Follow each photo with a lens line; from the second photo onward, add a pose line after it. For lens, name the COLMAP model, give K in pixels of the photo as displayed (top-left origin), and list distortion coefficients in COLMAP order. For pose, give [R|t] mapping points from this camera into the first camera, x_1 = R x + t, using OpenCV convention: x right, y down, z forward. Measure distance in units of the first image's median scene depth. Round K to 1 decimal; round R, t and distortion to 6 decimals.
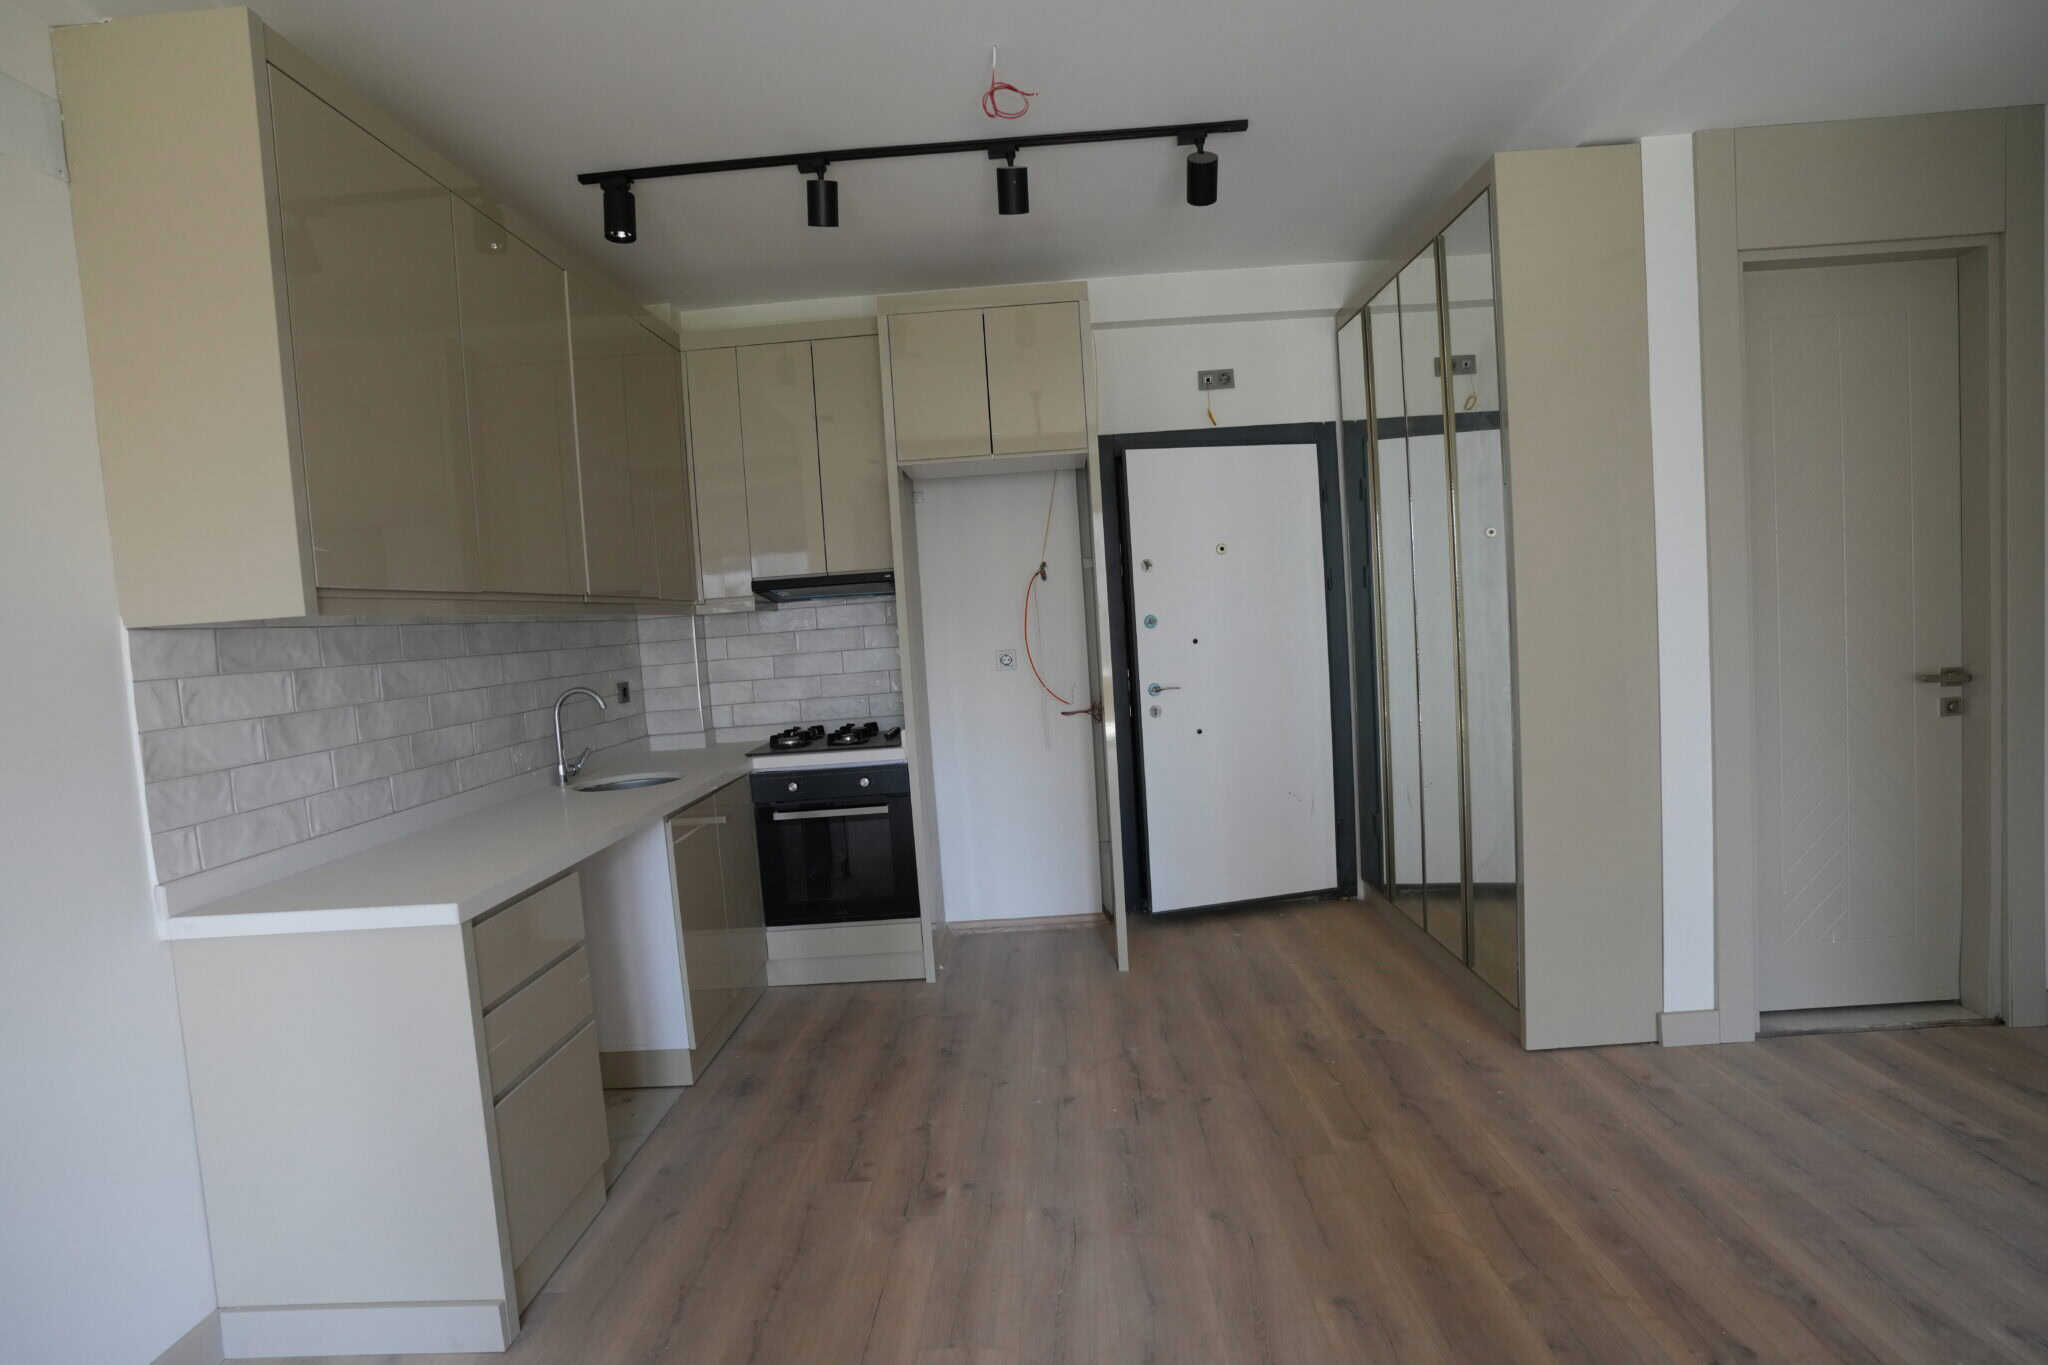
lens RADIAL K [[1003.3, 0, 1018.9], [0, 1003.3, 680.3], [0, 0, 1]] dist [-0.073981, 0.032629]
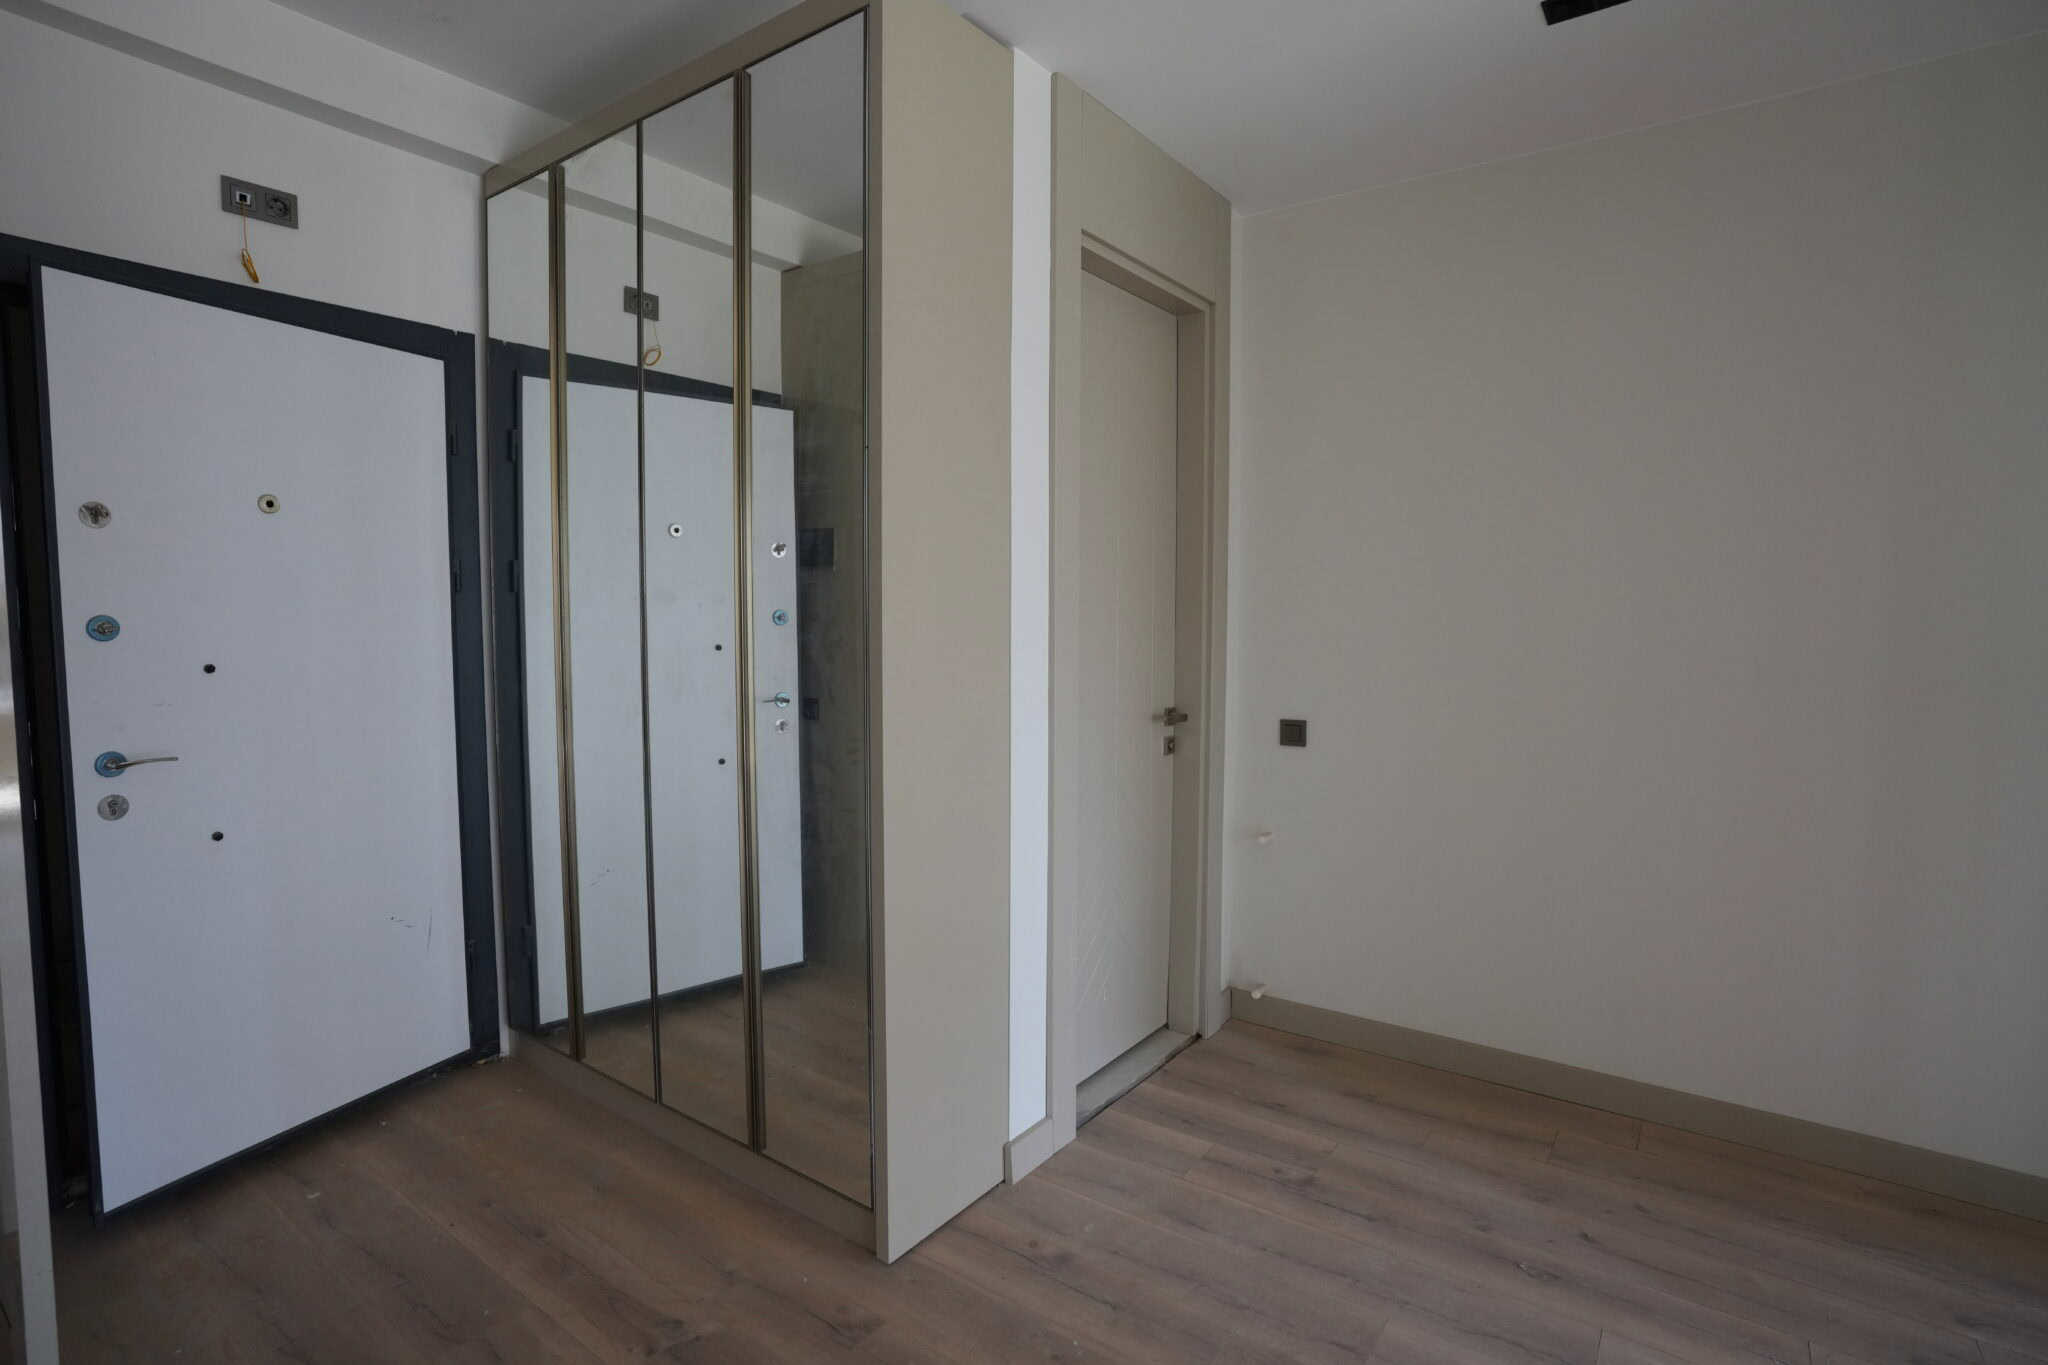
lens RADIAL K [[1003.3, 0, 1027.8], [0, 1003.3, 678.8], [0, 0, 1]] dist [-0.073981, 0.032629]
pose [[0.563240, 0.007835, 0.826256, -0.007015], [0.015043, 0.999692, -0.019734, -0.023525], [-0.826157, 0.023544, 0.562948, 0.481052]]
